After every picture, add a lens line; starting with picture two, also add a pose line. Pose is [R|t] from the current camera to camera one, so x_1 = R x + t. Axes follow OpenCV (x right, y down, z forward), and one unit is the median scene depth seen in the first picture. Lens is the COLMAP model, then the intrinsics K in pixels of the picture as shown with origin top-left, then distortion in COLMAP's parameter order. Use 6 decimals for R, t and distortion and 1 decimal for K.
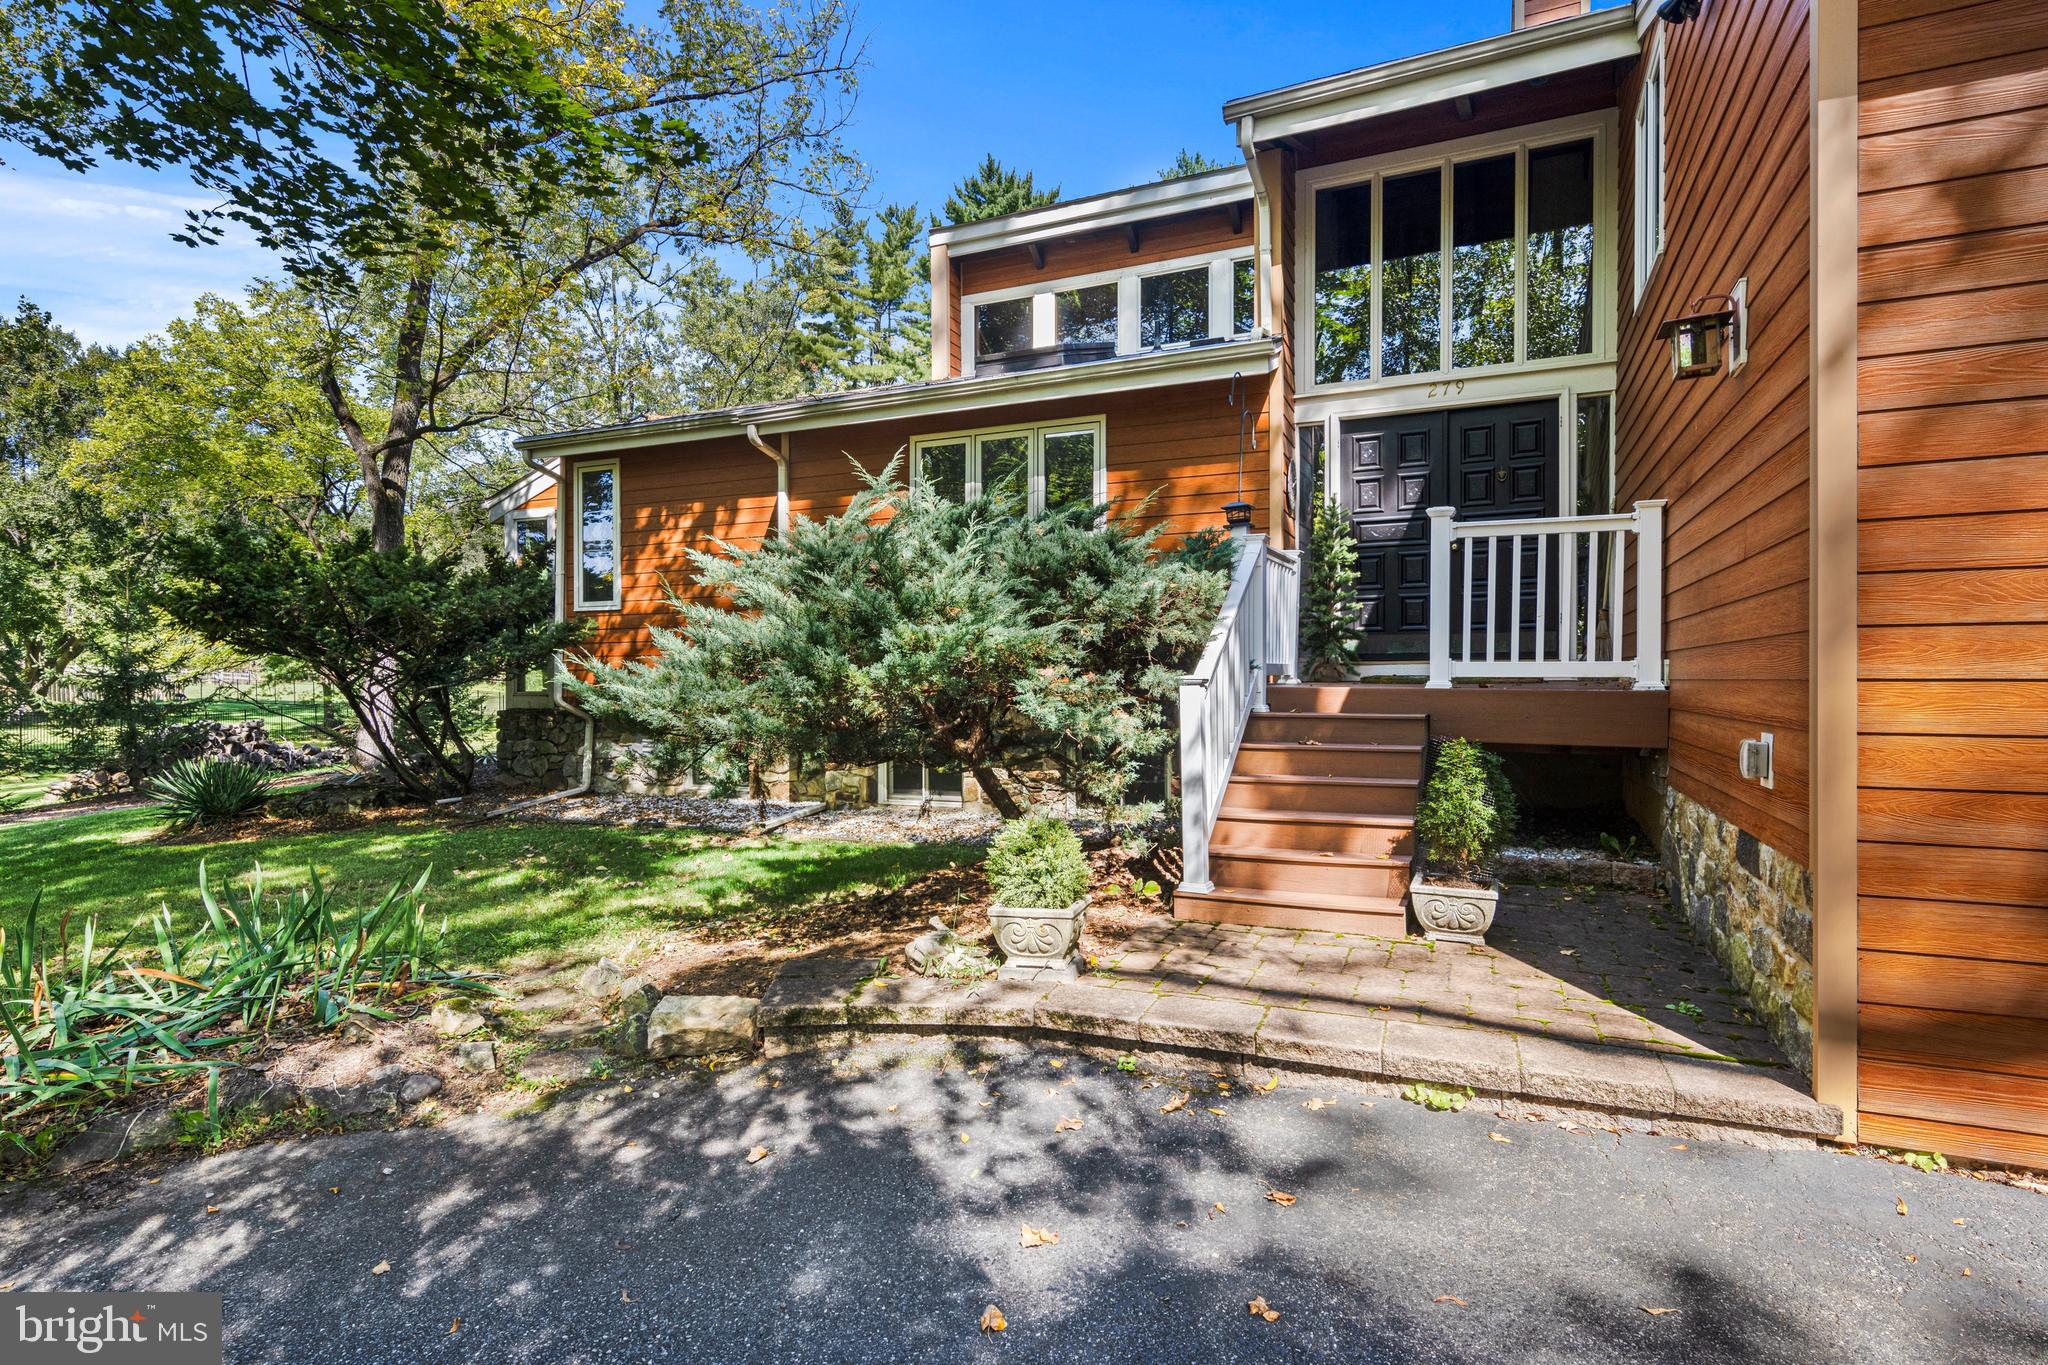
lens RADIAL K [[1039.9, 0, 1025.4], [0, 1039.9, 687.5], [0, 0, 1]] dist [0.006065, 0.000287]
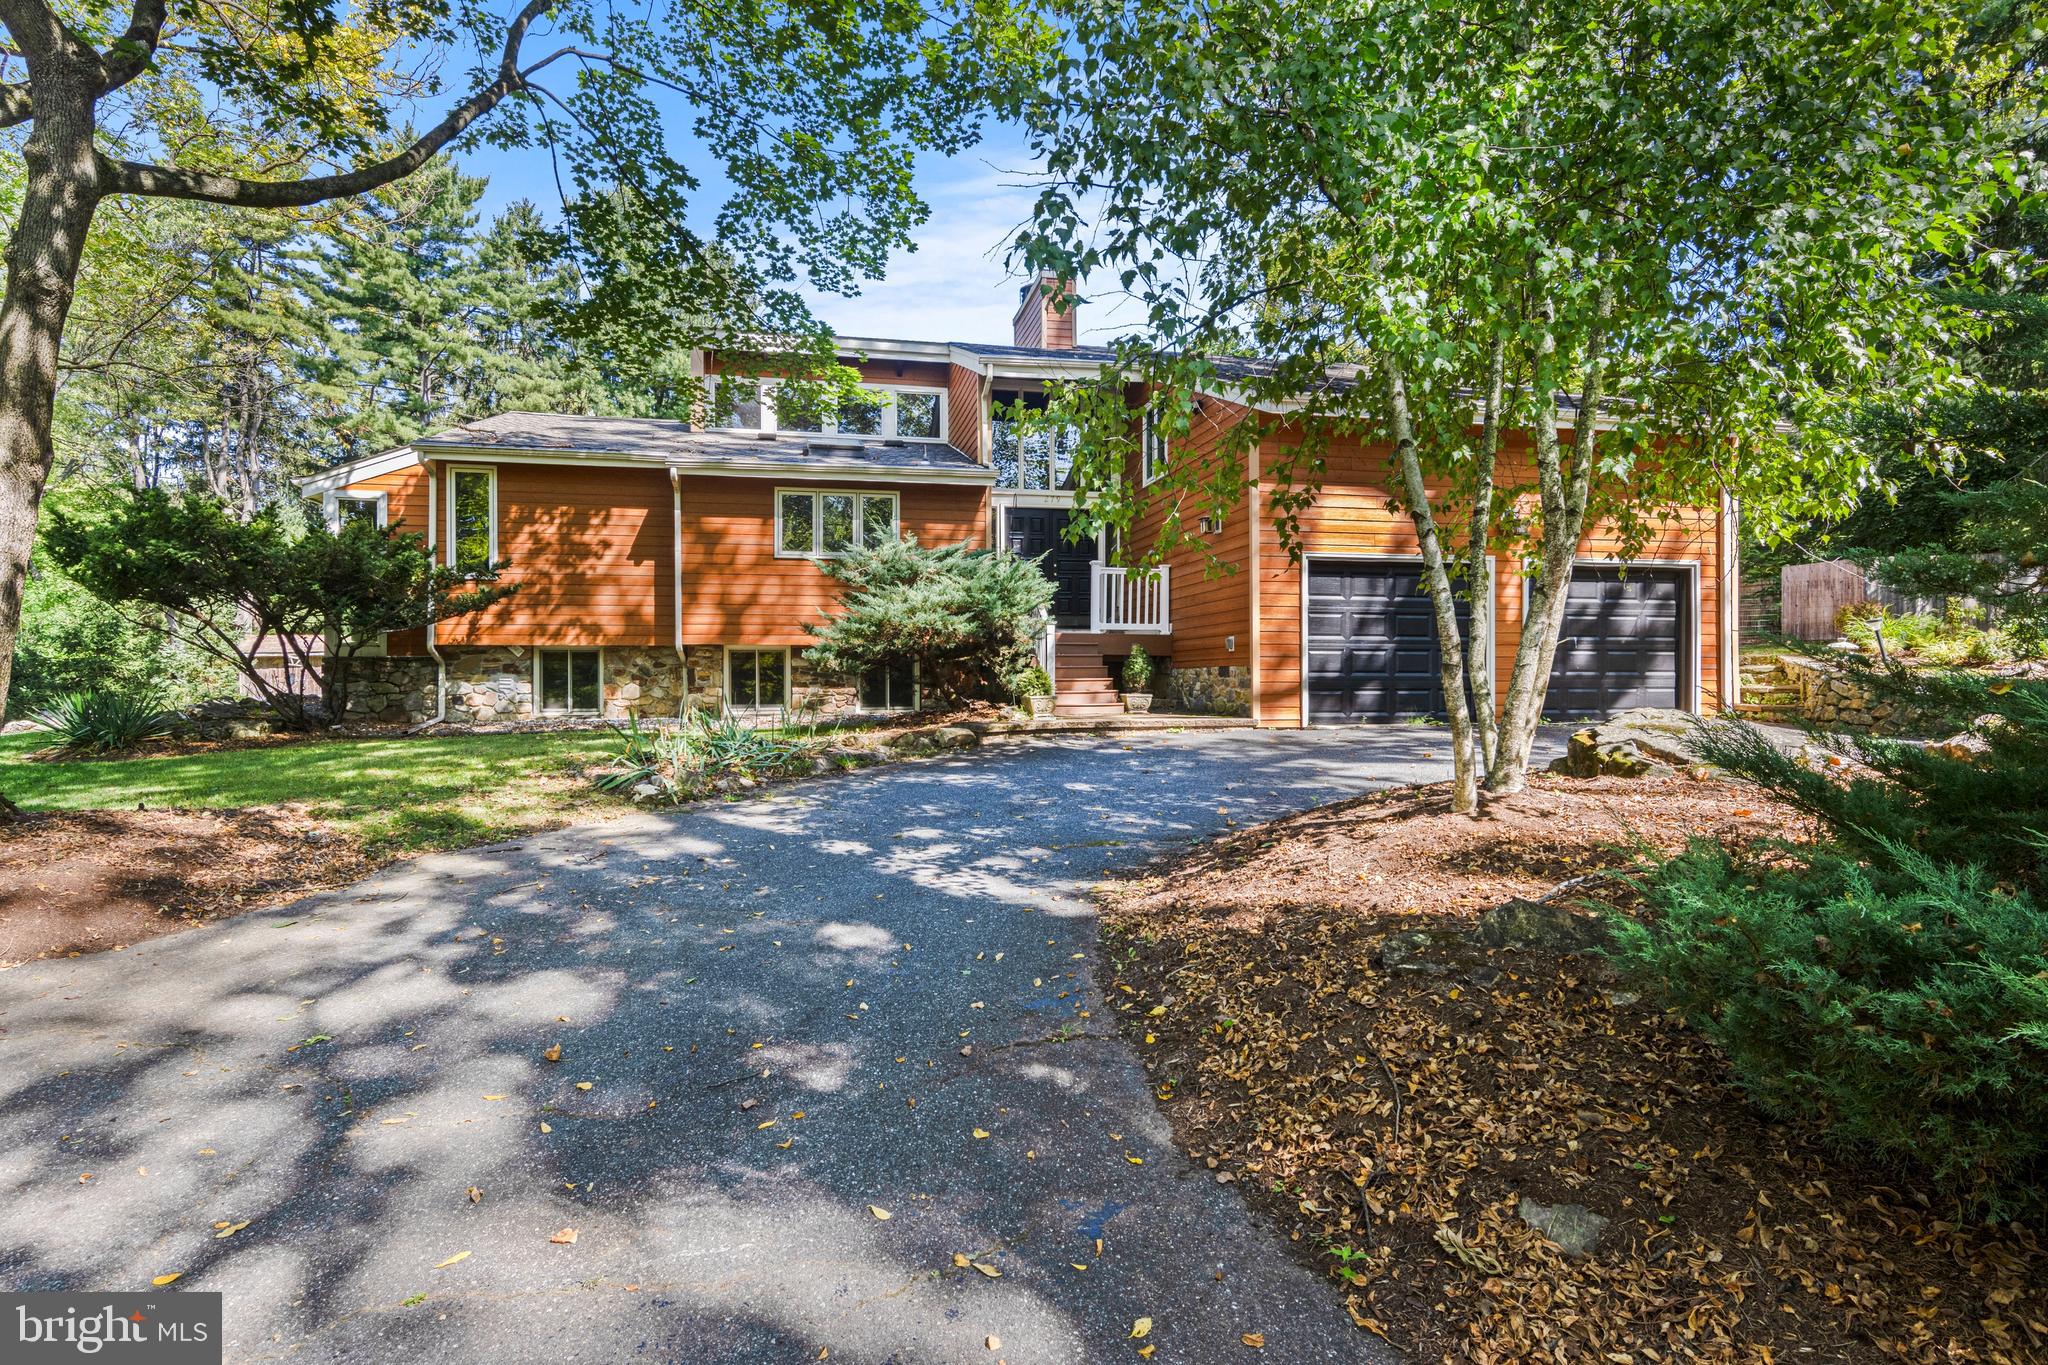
lens RADIAL K [[1039.9, 0, 1016.4], [0, 1039.9, 680.1], [0, 0, 1]] dist [0.006065, 0.000287]
pose [[0.805906, -0.002701, 0.592038, -0.776010], [0.005440, 0.999981, -0.002842, 0.074349], [-0.592019, 0.005511, 0.805905, -0.568025]]
